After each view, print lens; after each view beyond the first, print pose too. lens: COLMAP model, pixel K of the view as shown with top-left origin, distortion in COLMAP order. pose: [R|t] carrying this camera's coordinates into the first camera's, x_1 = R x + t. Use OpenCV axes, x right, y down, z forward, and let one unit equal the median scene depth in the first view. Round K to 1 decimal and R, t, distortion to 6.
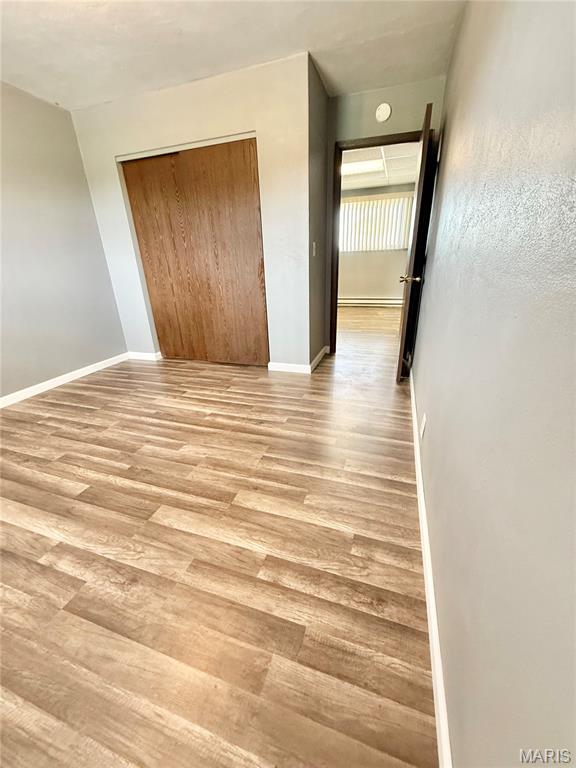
lens RADIAL K [[304.7, 0, 287.6], [0, 304.7, 382.8], [0, 0, 1]] dist [-0.002595, 0.000107]
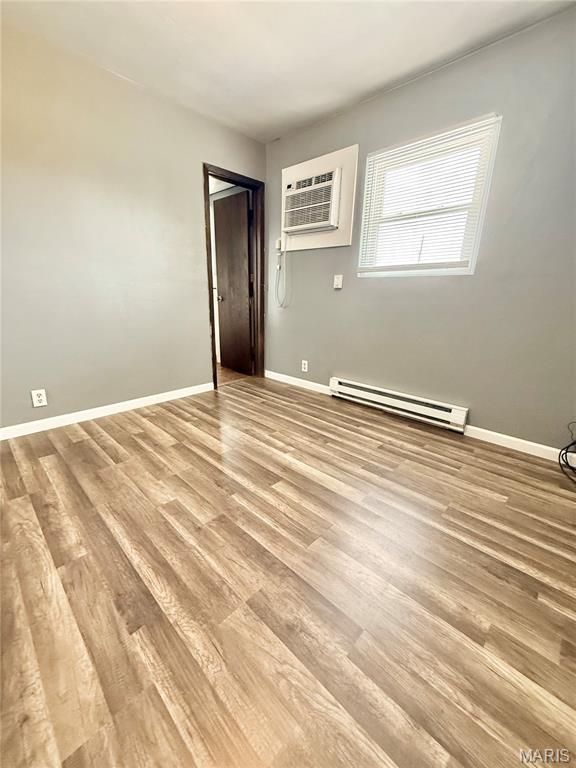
lens RADIAL K [[304.7, 0, 287.6], [0, 304.7, 382.8], [0, 0, 1]] dist [-0.002595, 0.000107]
pose [[-0.905543, -0.110355, 0.409651, -0.808170], [0.166178, 0.796161, 0.581818, -0.381300], [-0.390355, 0.594936, -0.702619, 1.115792]]
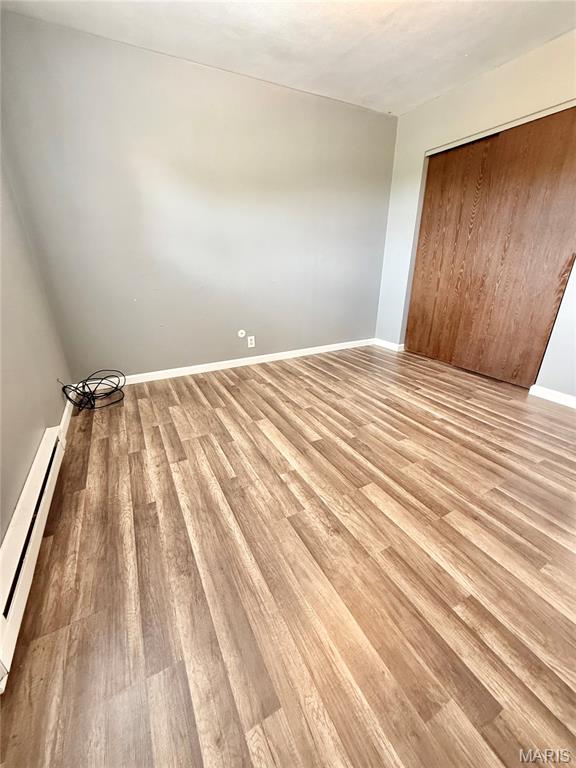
lens RADIAL K [[304.7, 0, 287.6], [0, 304.7, 382.8], [0, 0, 1]] dist [-0.002595, 0.000107]
pose [[0.724853, 0.286011, -0.626726, -0.043209], [-0.277451, 0.953901, 0.114428, 0.021565], [0.630562, 0.090943, 0.770792, -0.025373]]
